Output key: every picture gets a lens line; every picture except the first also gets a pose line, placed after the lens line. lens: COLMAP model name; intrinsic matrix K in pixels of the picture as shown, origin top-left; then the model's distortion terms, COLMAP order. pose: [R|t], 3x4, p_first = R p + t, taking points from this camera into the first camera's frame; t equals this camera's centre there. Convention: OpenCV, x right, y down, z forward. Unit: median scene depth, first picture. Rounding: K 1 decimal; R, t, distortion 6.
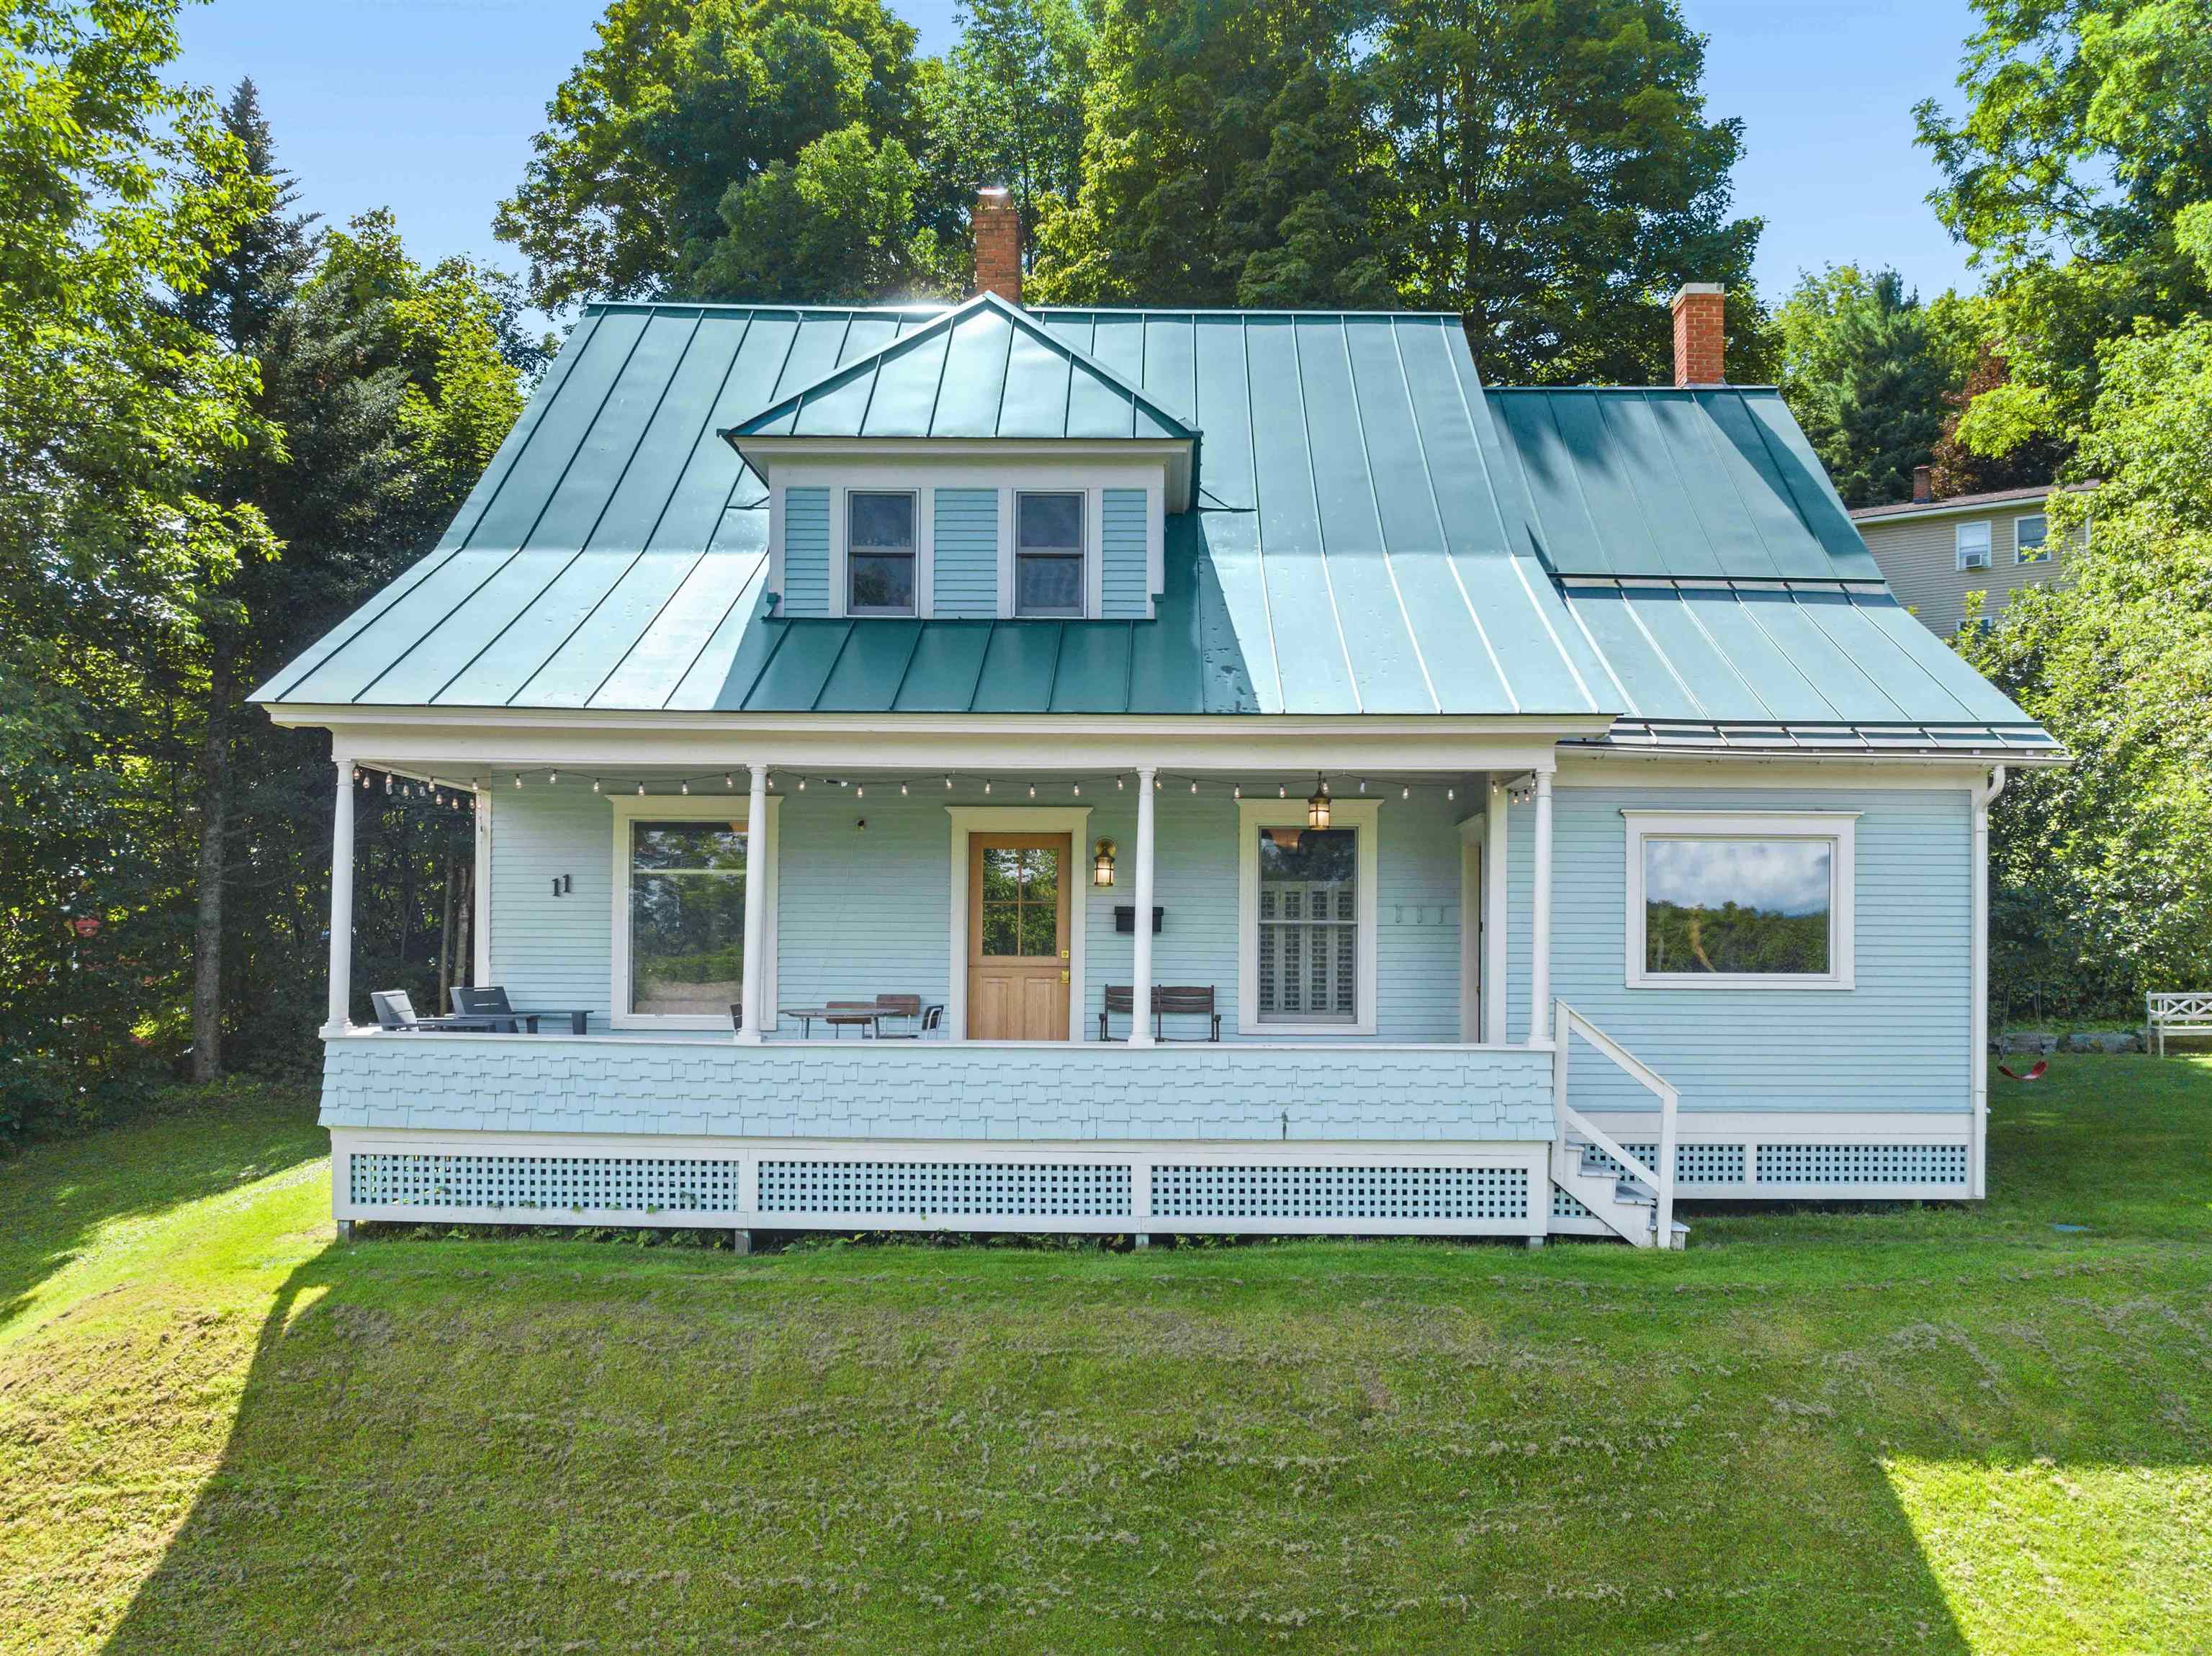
lens RADIAL K [[1646.2, 0, 1108.3], [0, 1646.2, 976.9], [0, 0, 1]] dist [-0.040877, 0.000993]
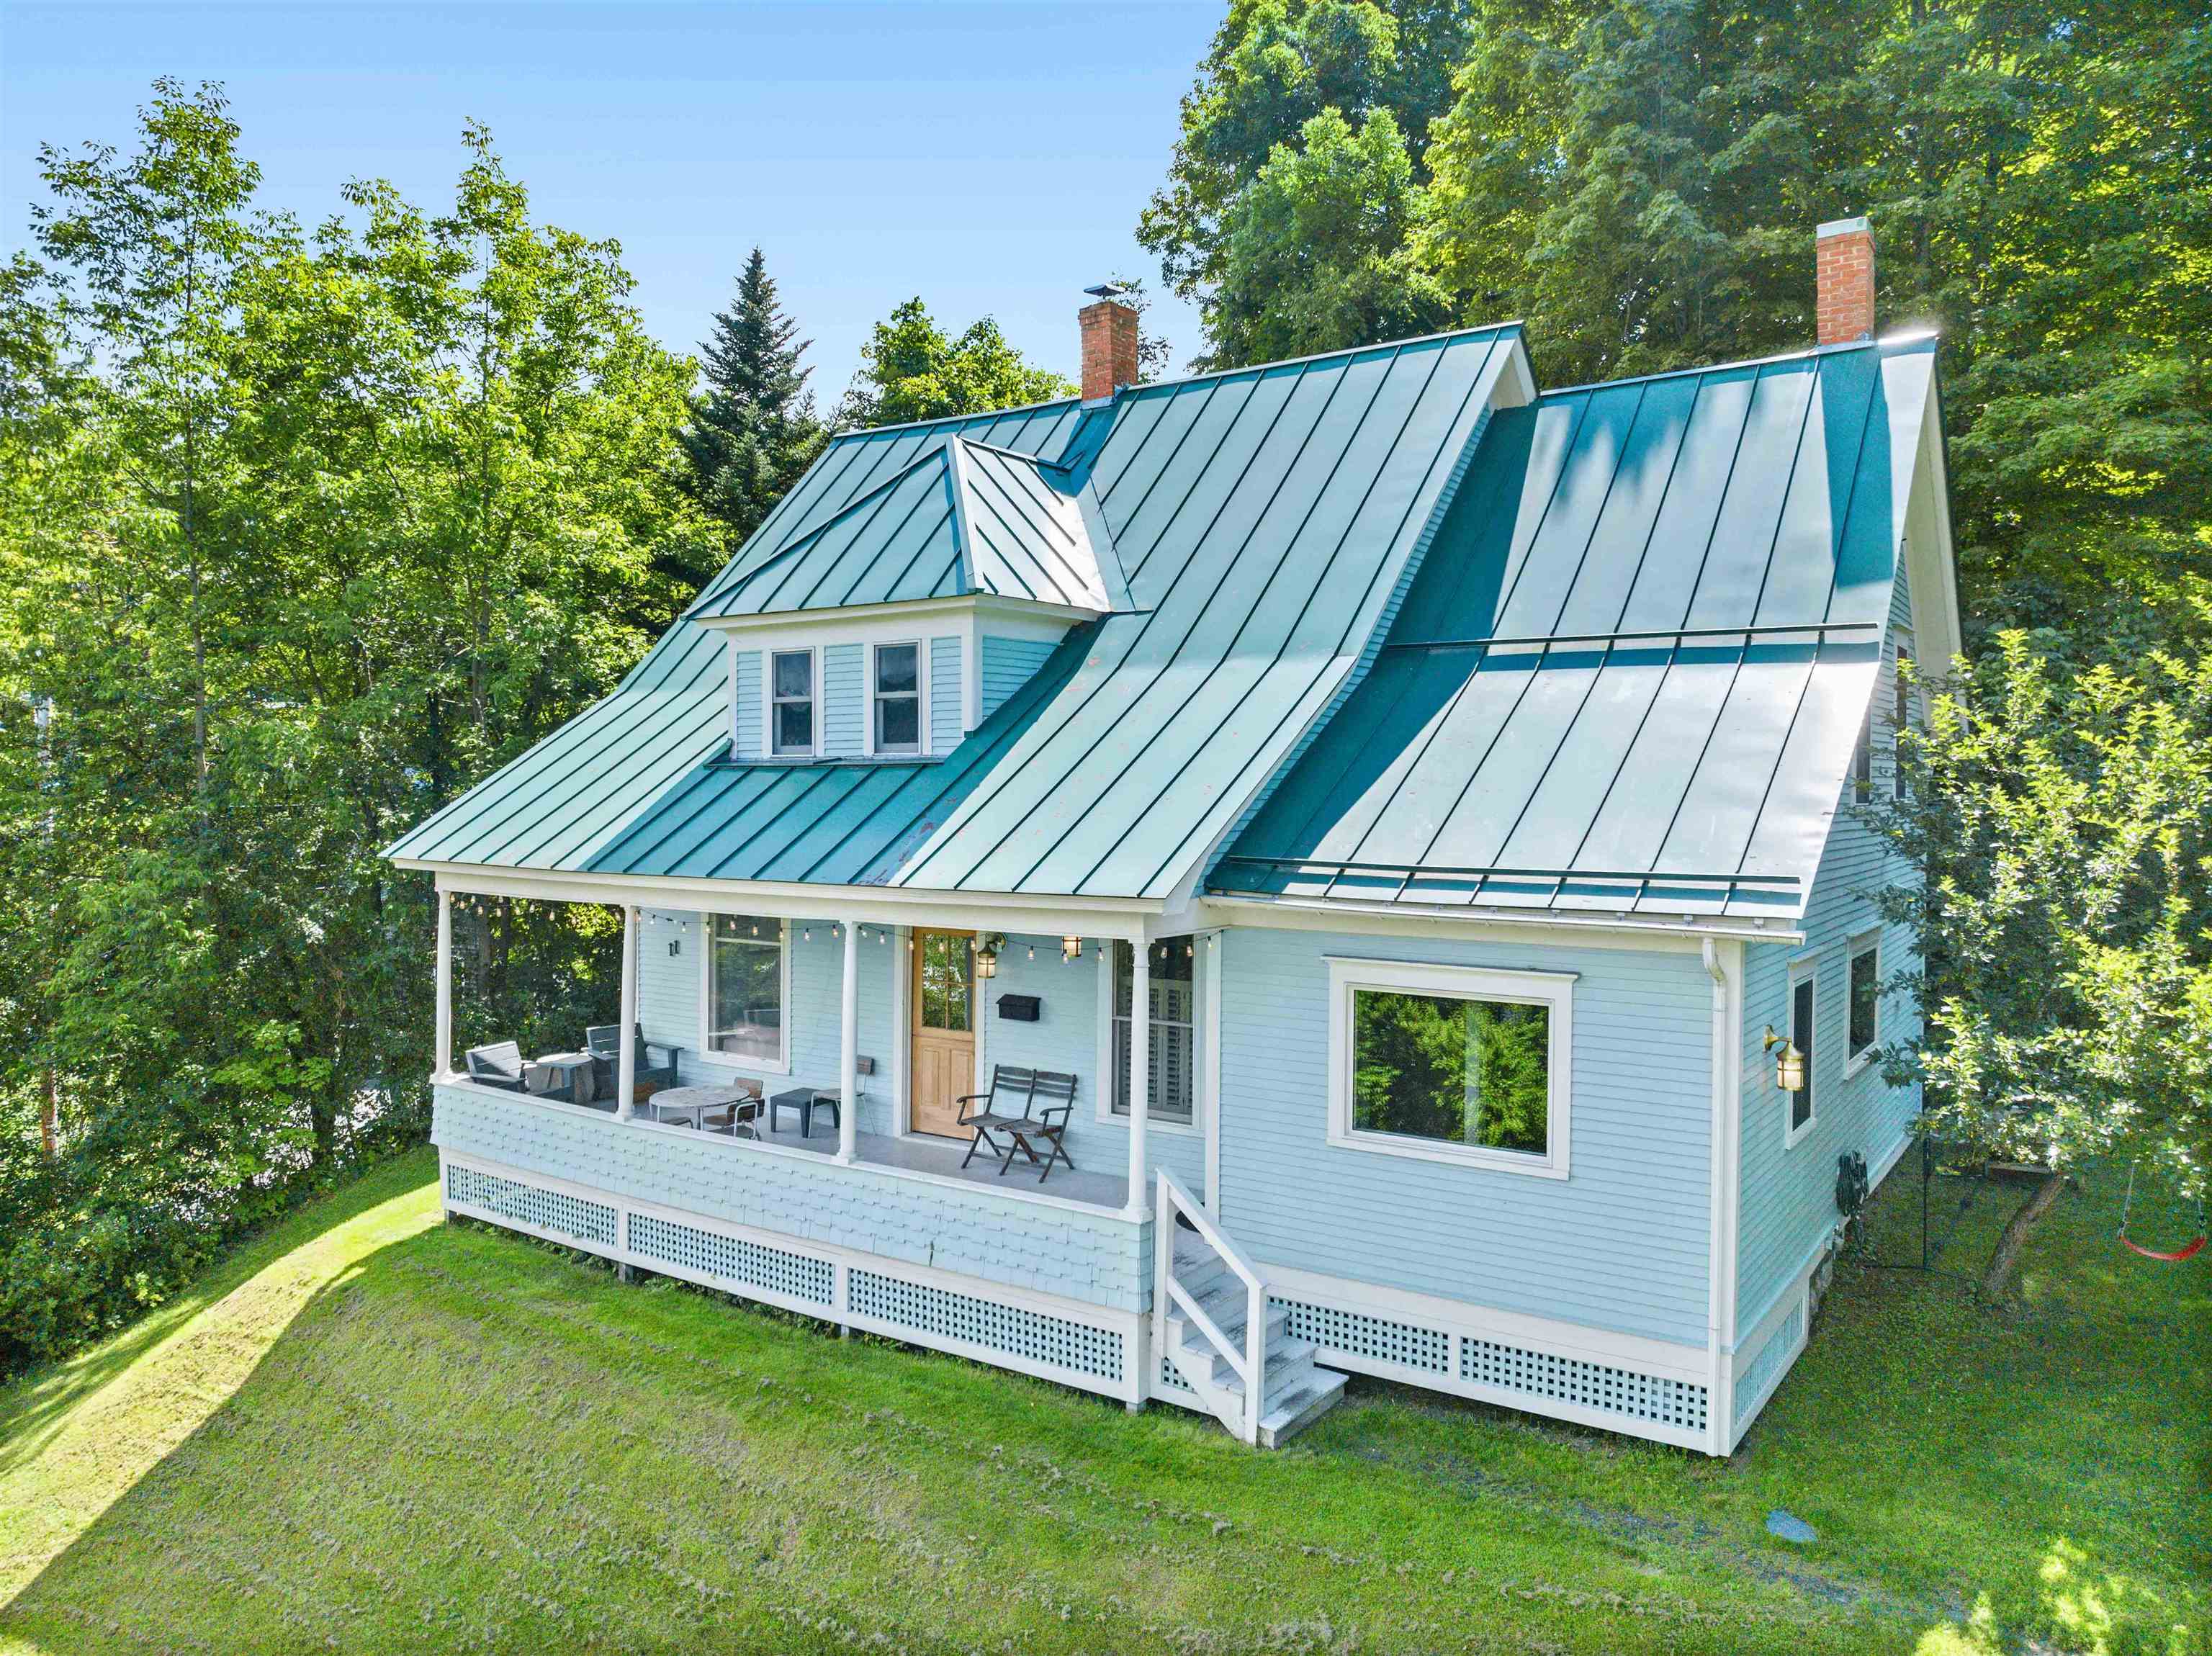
lens RADIAL K [[1538.0, 0, 1091.7], [0, 1538.0, 825.7], [0, 0, 1]] dist [-0.036277, -0.000894]
pose [[0.821126, 0.005174, -0.570724, 0.711755], [0.010126, 0.999669, 0.023631, -0.200063], [0.570657, -0.025183, 0.820802, 0.205520]]
